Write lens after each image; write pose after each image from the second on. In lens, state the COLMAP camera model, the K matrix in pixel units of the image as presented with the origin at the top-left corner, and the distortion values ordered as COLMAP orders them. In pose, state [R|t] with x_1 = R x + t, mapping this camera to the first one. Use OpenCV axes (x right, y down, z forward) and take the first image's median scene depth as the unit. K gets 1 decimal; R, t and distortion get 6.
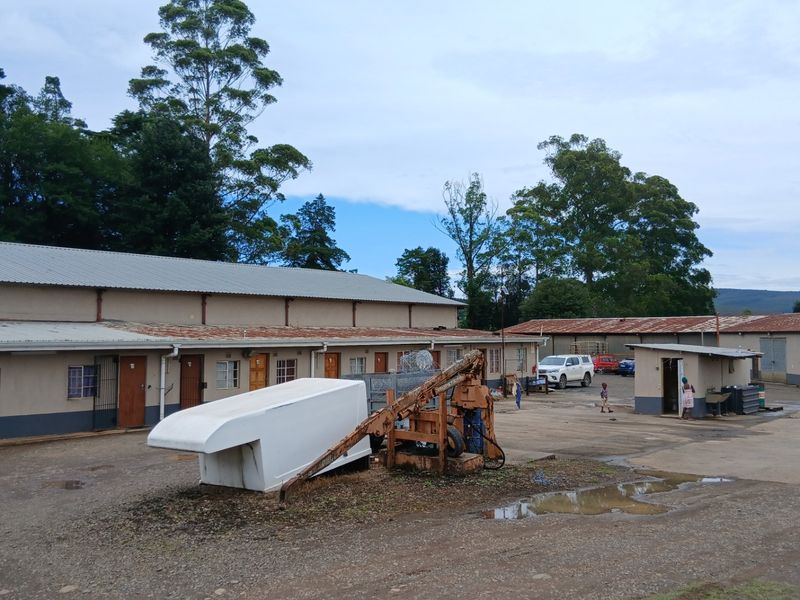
lens RADIAL K [[880.8, 0, 355.6], [0, 880.8, 302.5], [0, 0, 1]] dist [0.115218, -0.188723]
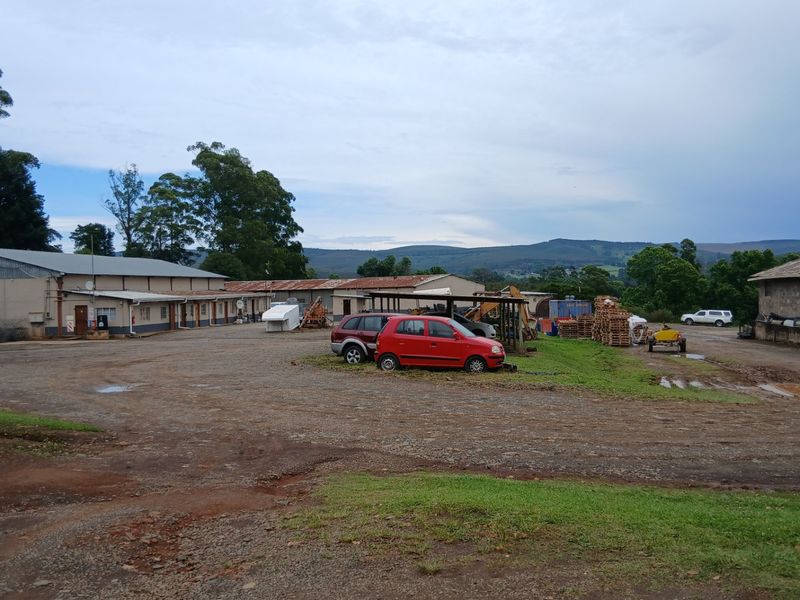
lens RADIAL K [[872.3, 0, 400.4], [0, 872.3, 281.4], [0, 0, 1]] dist [0.353851, -0.642108]
pose [[0.866503, -0.014989, 0.498946, -0.181523], [0.003127, 0.999692, 0.024601, -0.012317], [-0.499162, -0.019757, 0.866284, -0.299132]]
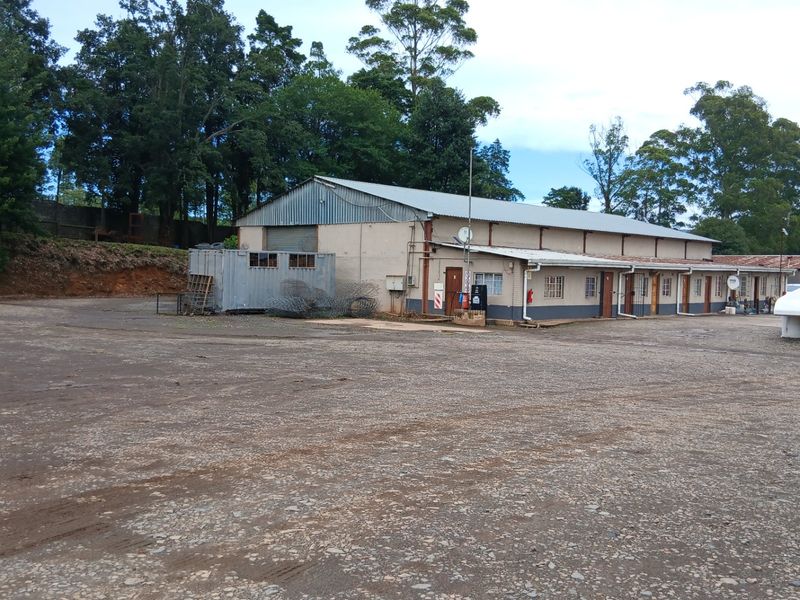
lens RADIAL K [[880.8, 0, 355.6], [0, 880.8, 302.5], [0, 0, 1]] dist [0.115218, -0.188723]
pose [[0.997537, 0.024973, -0.065548, -0.109234], [-0.019928, 0.996869, 0.076524, 0.000593], [0.067253, -0.075029, 0.994911, -0.106344]]
